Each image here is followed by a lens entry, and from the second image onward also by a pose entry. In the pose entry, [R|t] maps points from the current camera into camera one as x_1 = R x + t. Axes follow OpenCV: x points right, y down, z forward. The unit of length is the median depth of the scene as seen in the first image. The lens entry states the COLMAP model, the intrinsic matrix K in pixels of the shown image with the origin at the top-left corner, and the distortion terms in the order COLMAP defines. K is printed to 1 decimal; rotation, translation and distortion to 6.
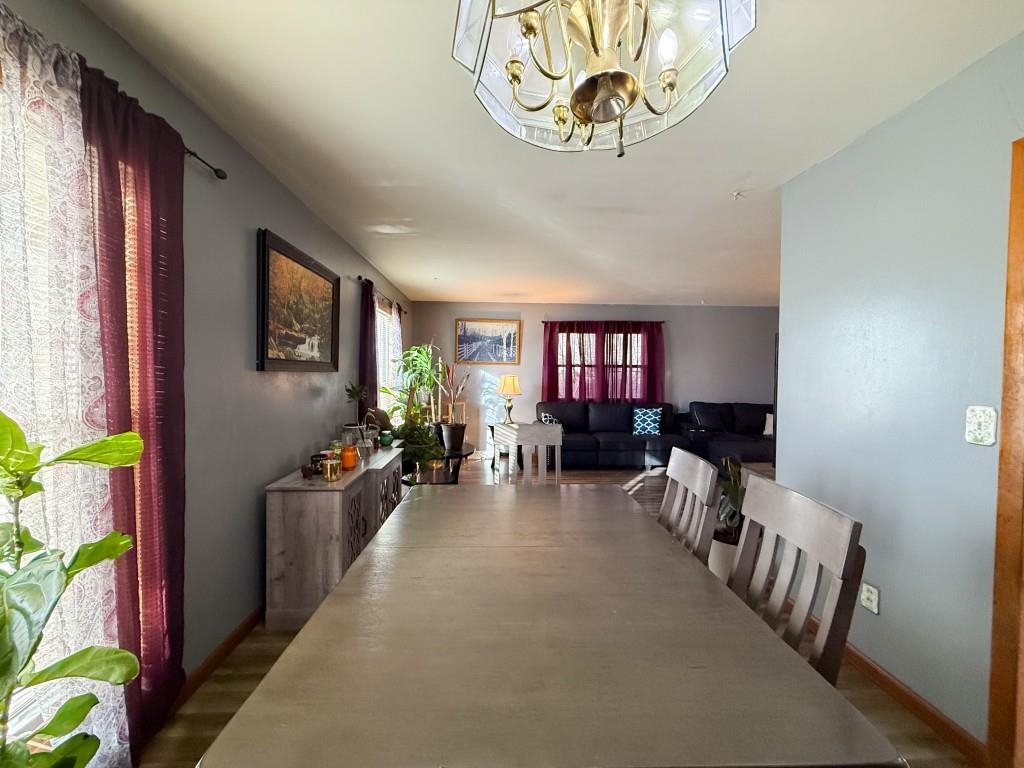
lens RADIAL K [[408.1, 0, 508.5], [0, 408.1, 385.8], [0, 0, 1]] dist [-0.001946, 0.000318]
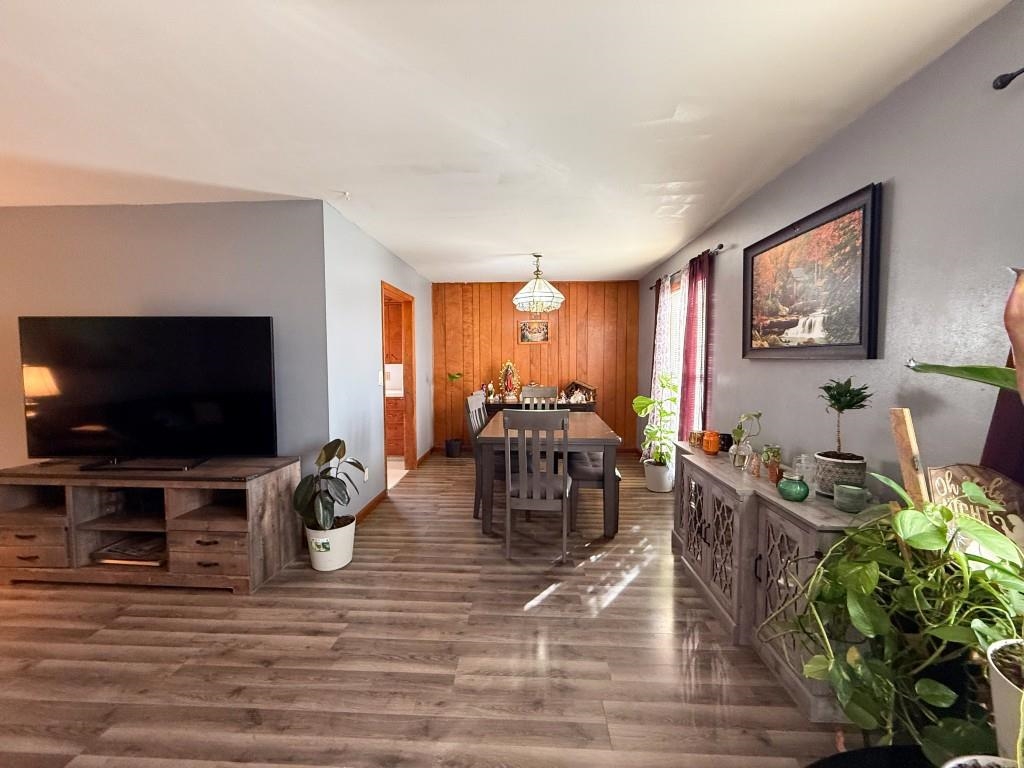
lens RADIAL K [[408.1, 0, 509.3], [0, 408.1, 385.0], [0, 0, 1]] dist [-0.001946, 0.000318]
pose [[-0.994941, -0.011671, 0.099776, 0.005553], [-0.002408, 0.995713, 0.092463, -0.024558], [-0.100428, 0.091755, -0.990704, 0.816047]]
